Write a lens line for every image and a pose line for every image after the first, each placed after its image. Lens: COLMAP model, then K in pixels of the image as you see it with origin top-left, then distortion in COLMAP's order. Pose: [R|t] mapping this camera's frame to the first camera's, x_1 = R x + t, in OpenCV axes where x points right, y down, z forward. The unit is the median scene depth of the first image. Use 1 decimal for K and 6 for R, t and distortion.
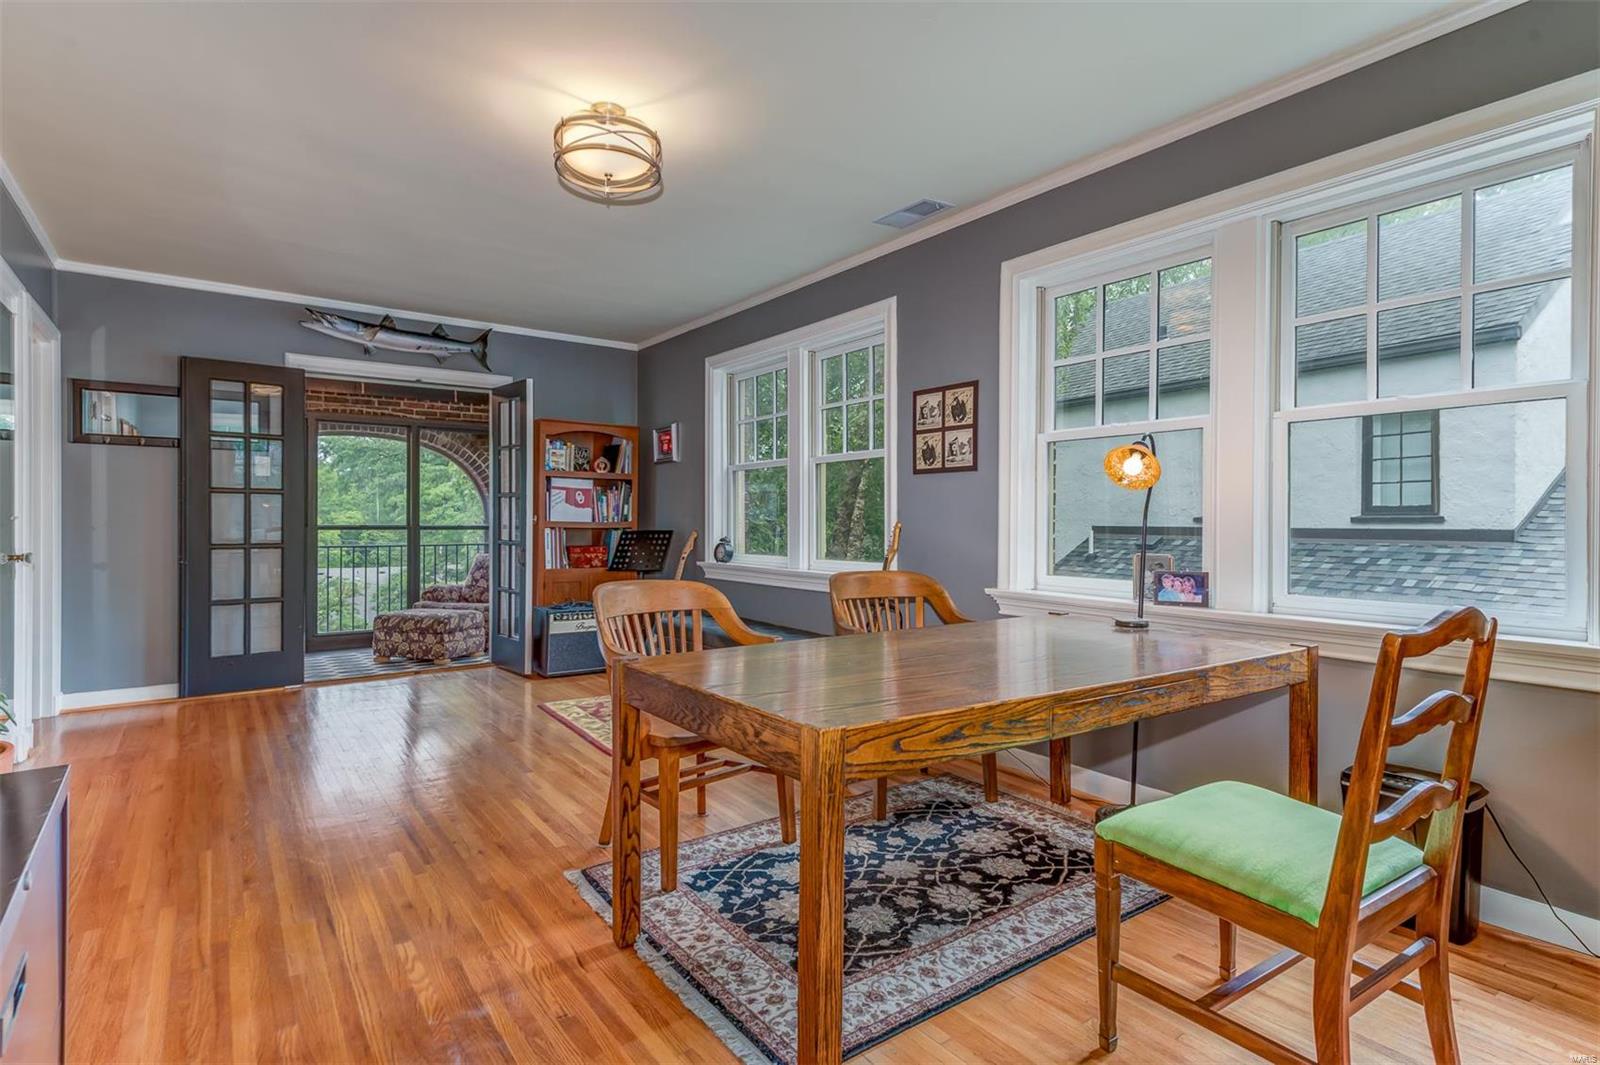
lens RADIAL K [[813.3, 0, 798.0], [0, 813.3, 527.2], [0, 0, 1]] dist [0.001498, 0.000141]
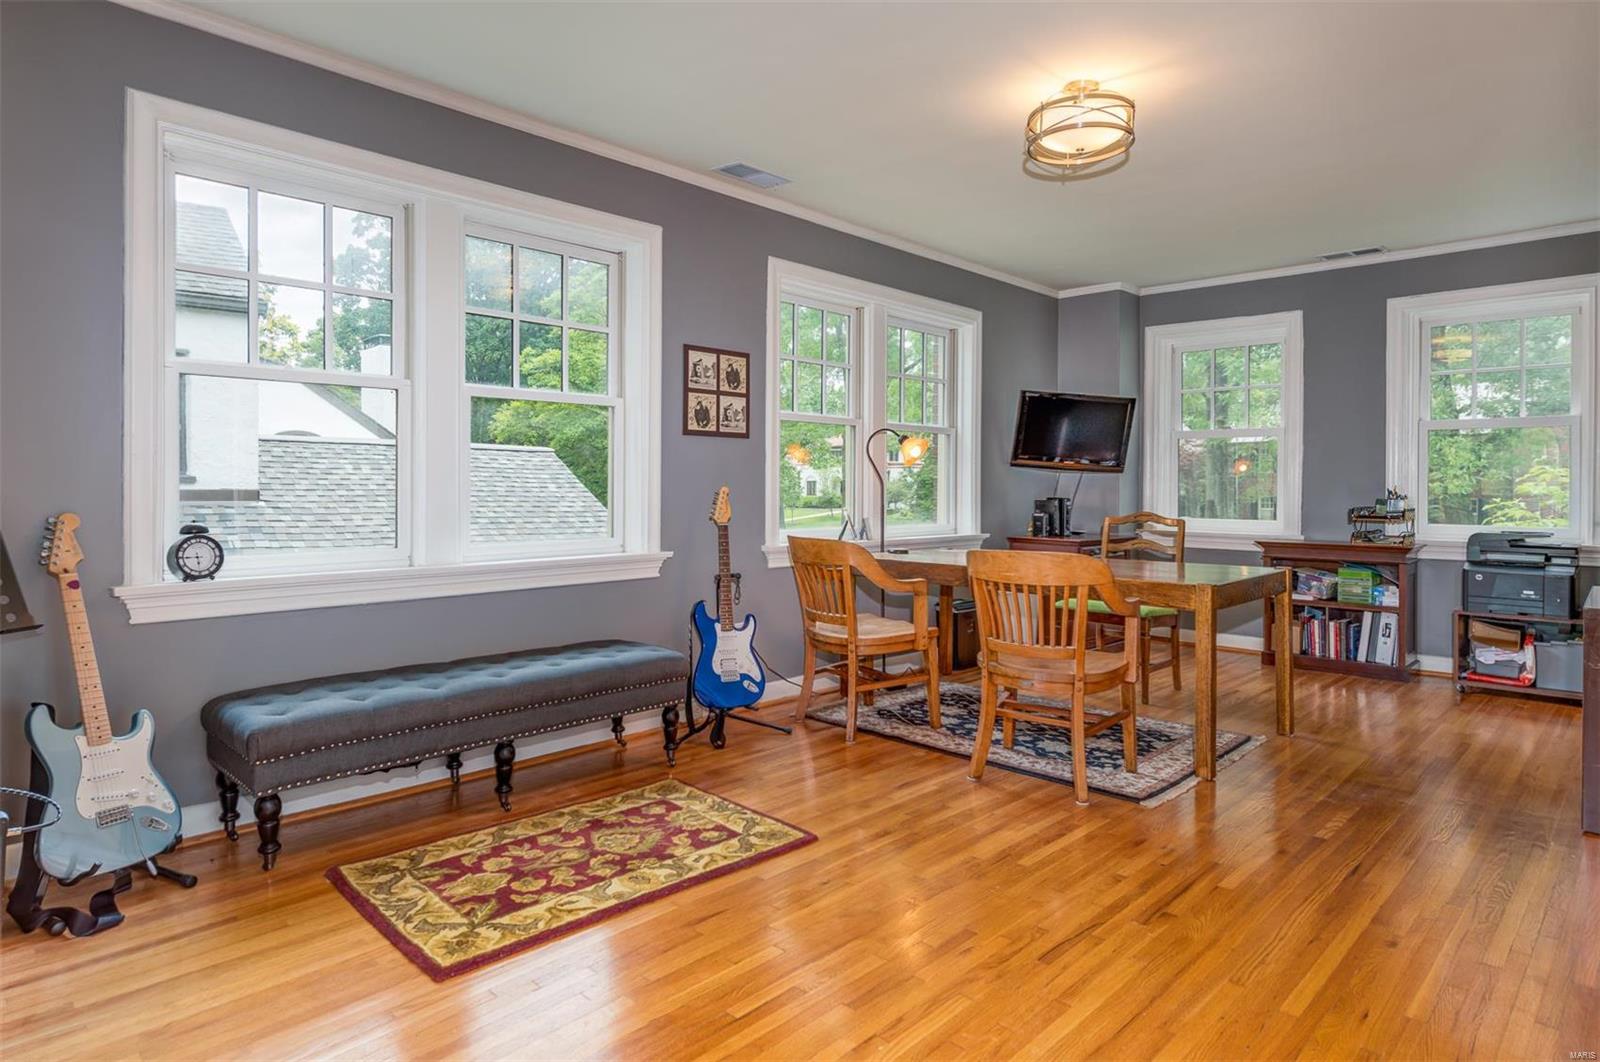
lens RADIAL K [[895.4, 0, 802.3], [0, 895.4, 484.8], [0, 0, 1]] dist [0.004816, 0.000837]
pose [[-0.174210, -0.006733, 0.984686, -0.914583], [0.005819, 0.999952, 0.007867, -0.016593], [-0.984691, 0.007100, -0.174162, 1.094555]]
